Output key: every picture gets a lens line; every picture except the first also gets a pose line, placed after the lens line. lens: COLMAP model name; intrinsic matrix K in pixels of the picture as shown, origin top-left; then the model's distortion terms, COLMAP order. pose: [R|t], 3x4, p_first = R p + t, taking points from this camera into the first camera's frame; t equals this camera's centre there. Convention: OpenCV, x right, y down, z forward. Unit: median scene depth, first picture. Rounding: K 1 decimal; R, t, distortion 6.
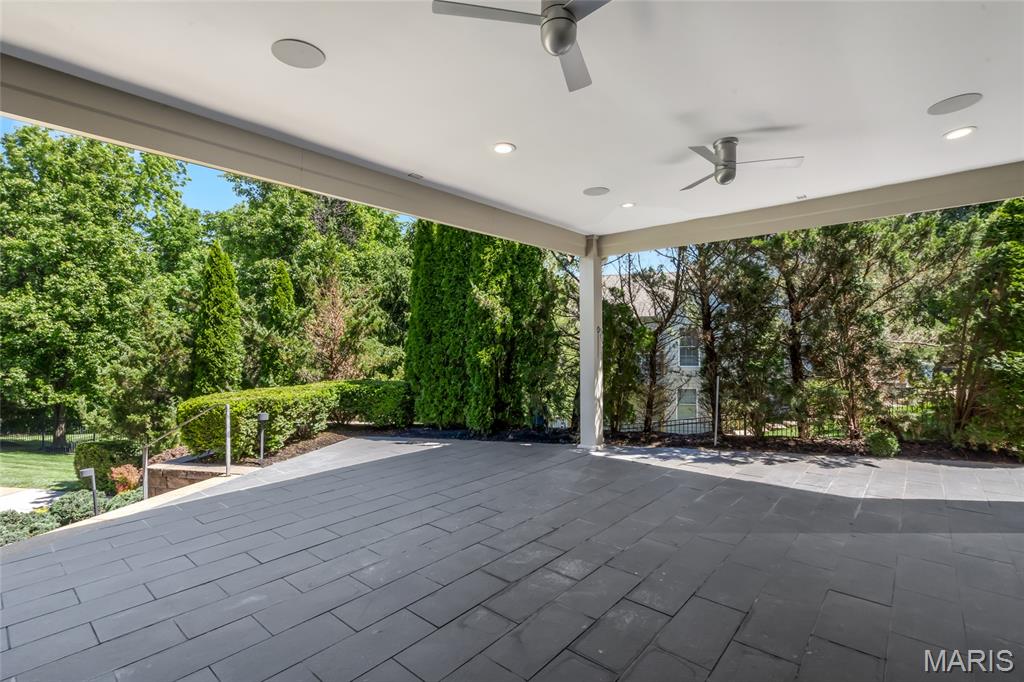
lens RADIAL K [[457.9, 0, 513.1], [0, 457.9, 342.6], [0, 0, 1]] dist [-0.002695, 0.001922]
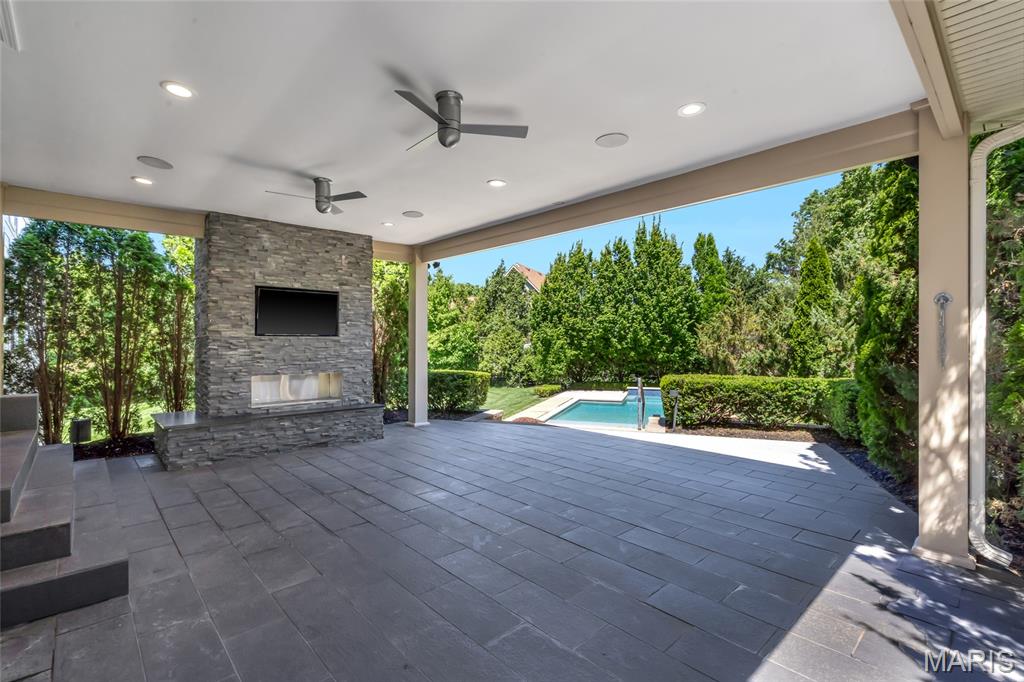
lens RADIAL K [[457.9, 0, 513.8], [0, 457.9, 341.0], [0, 0, 1]] dist [-0.002695, 0.001922]
pose [[-0.088607, 0.006519, -0.996045, 0.991117], [0.009475, 0.999939, 0.005702, 0.010427], [0.996022, -0.008932, -0.088663, 0.908009]]
